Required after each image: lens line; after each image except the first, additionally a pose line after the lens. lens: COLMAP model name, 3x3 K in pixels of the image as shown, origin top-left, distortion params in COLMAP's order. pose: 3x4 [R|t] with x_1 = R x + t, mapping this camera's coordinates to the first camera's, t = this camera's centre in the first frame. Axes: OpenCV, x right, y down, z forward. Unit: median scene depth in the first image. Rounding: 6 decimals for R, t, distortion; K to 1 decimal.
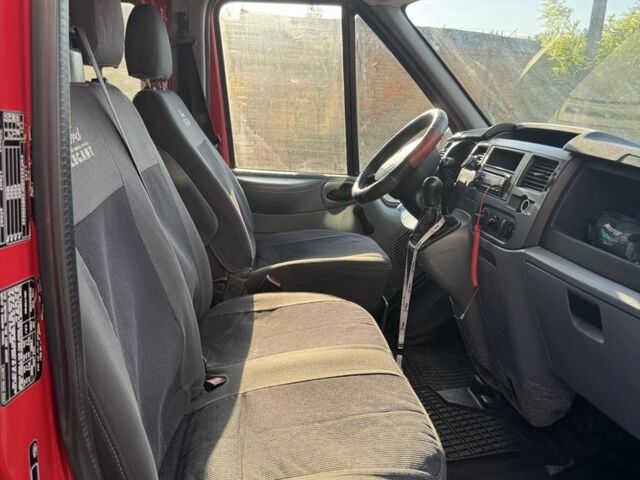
lens RADIAL K [[597.4, 0, 317.2], [0, 597.4, 240.0], [0, 0, 1]] dist [0.189727, -0.432753]
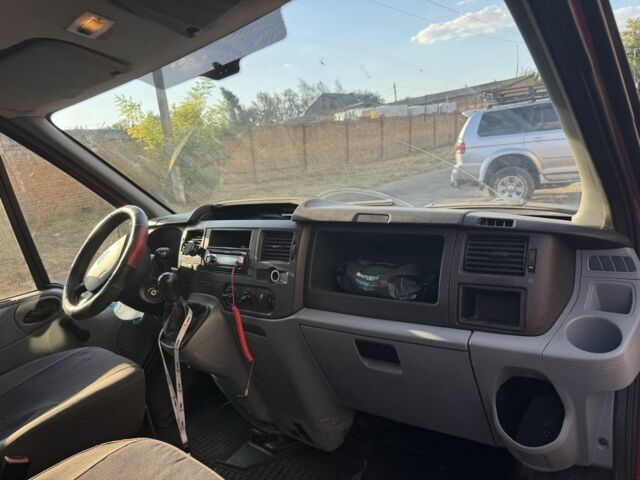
lens RADIAL K [[456.8, 0, 320.0], [0, 456.8, 240.0], [0, 0, 1]] dist [0.090995, -0.145919]
pose [[0.734224, -0.283043, 0.617091, -0.078287], [0.328256, 0.943643, 0.042260, -0.108480], [-0.594275, 0.171536, 0.785756, 0.246784]]
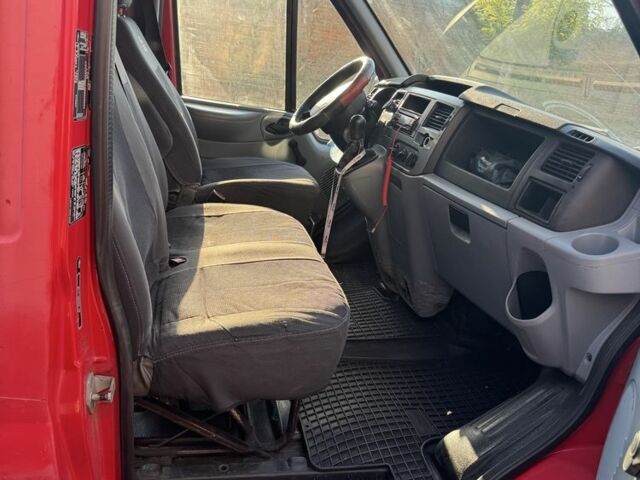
lens RADIAL K [[597.4, 0, 317.2], [0, 597.4, 240.0], [0, 0, 1]] dist [0.189727, -0.432753]
pose [[0.990835, 0.050977, 0.125090, -0.027372], [-0.062070, 0.994321, 0.086445, 0.045404], [-0.119973, -0.093417, 0.988372, -0.203330]]
